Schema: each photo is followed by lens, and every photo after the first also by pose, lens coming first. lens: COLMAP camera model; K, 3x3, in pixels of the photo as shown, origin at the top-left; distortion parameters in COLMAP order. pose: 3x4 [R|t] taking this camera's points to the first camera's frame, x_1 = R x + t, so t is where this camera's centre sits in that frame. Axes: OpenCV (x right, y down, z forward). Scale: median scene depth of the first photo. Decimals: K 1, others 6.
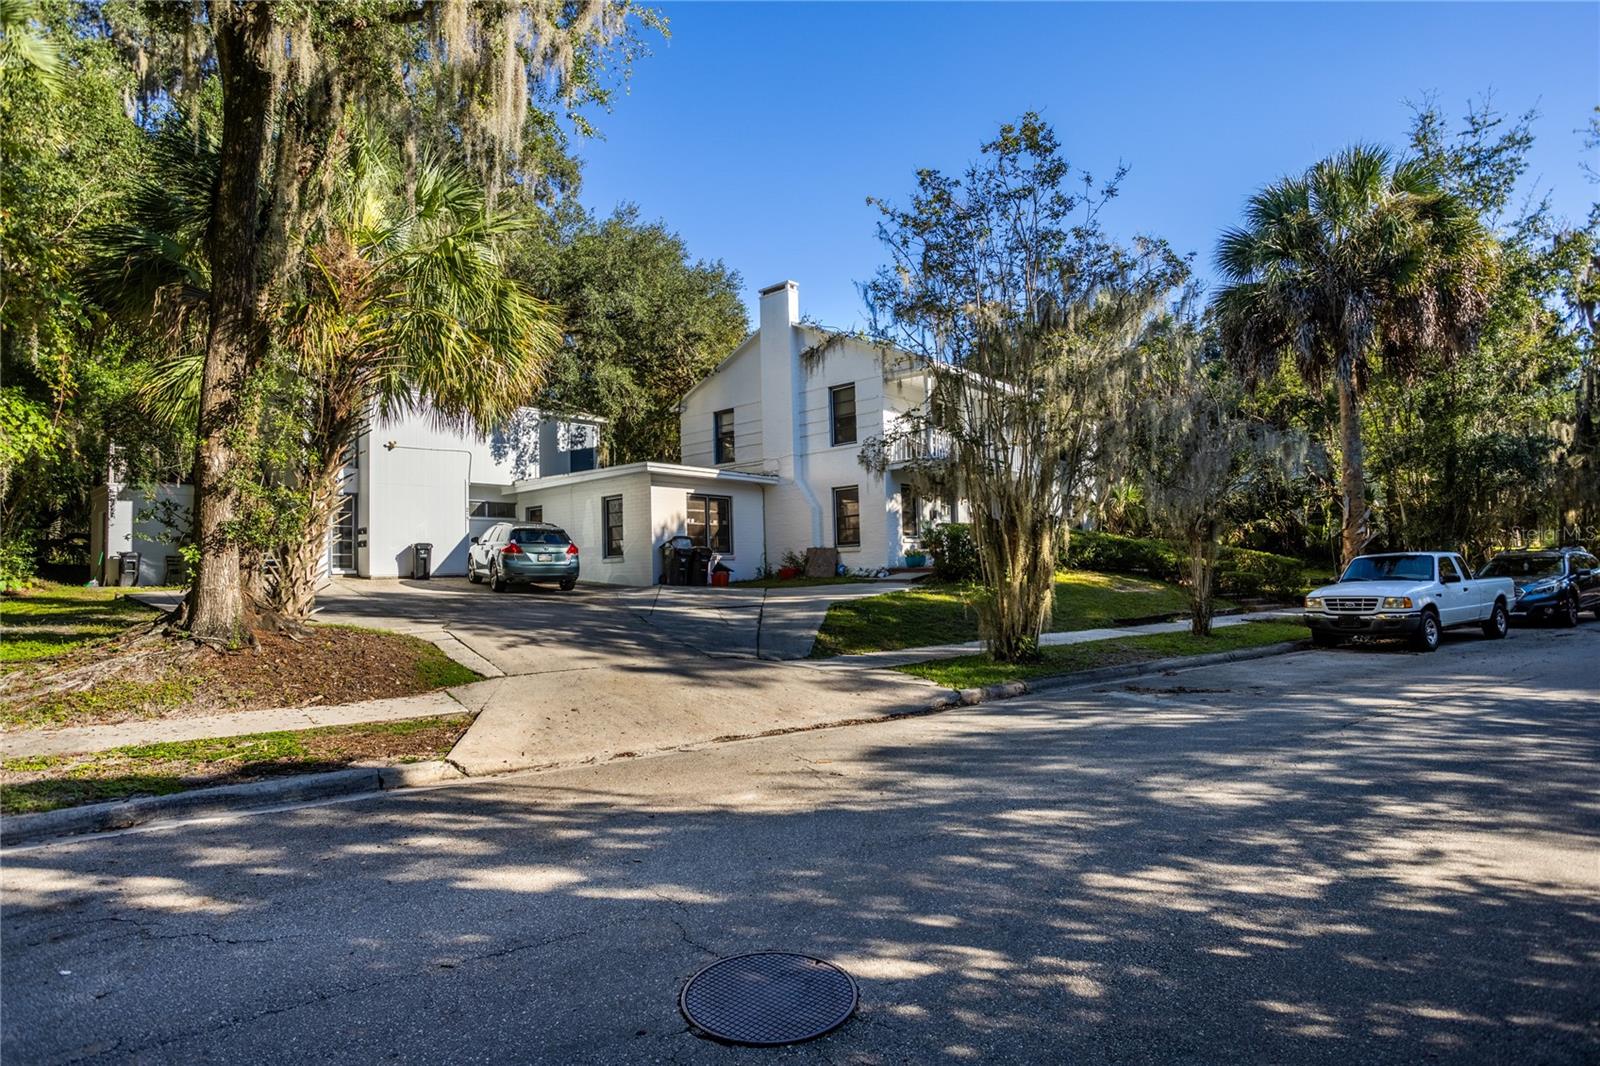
lens RADIAL K [[942.1, 0, 800.0], [0, 942.1, 533.0], [0, 0, 1]] dist [-0.000519, 0.000409]
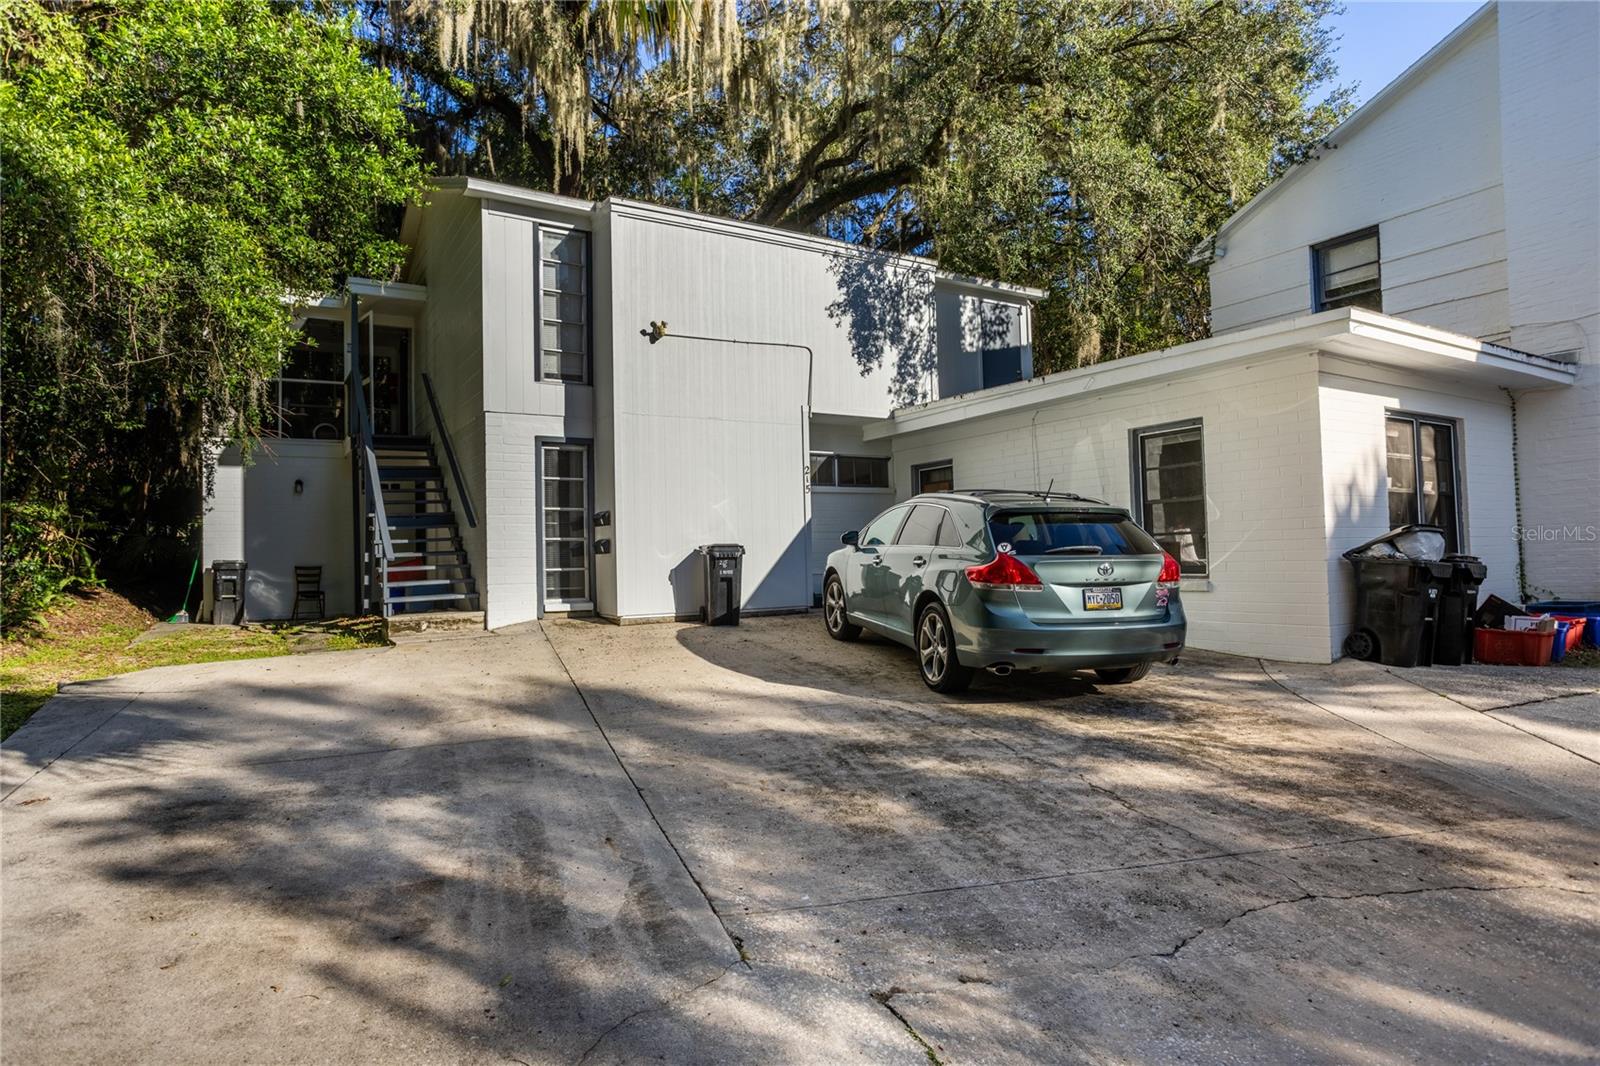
lens RADIAL K [[984.9, 0, 800.0], [0, 984.9, 533.0], [0, 0, 1]] dist [-0.041027, -0.000211]
pose [[0.967310, -0.011253, -0.253349, -0.236395], [0.018071, 0.999534, 0.024599, -0.005657], [0.252954, -0.028373, 0.967062, 0.530874]]
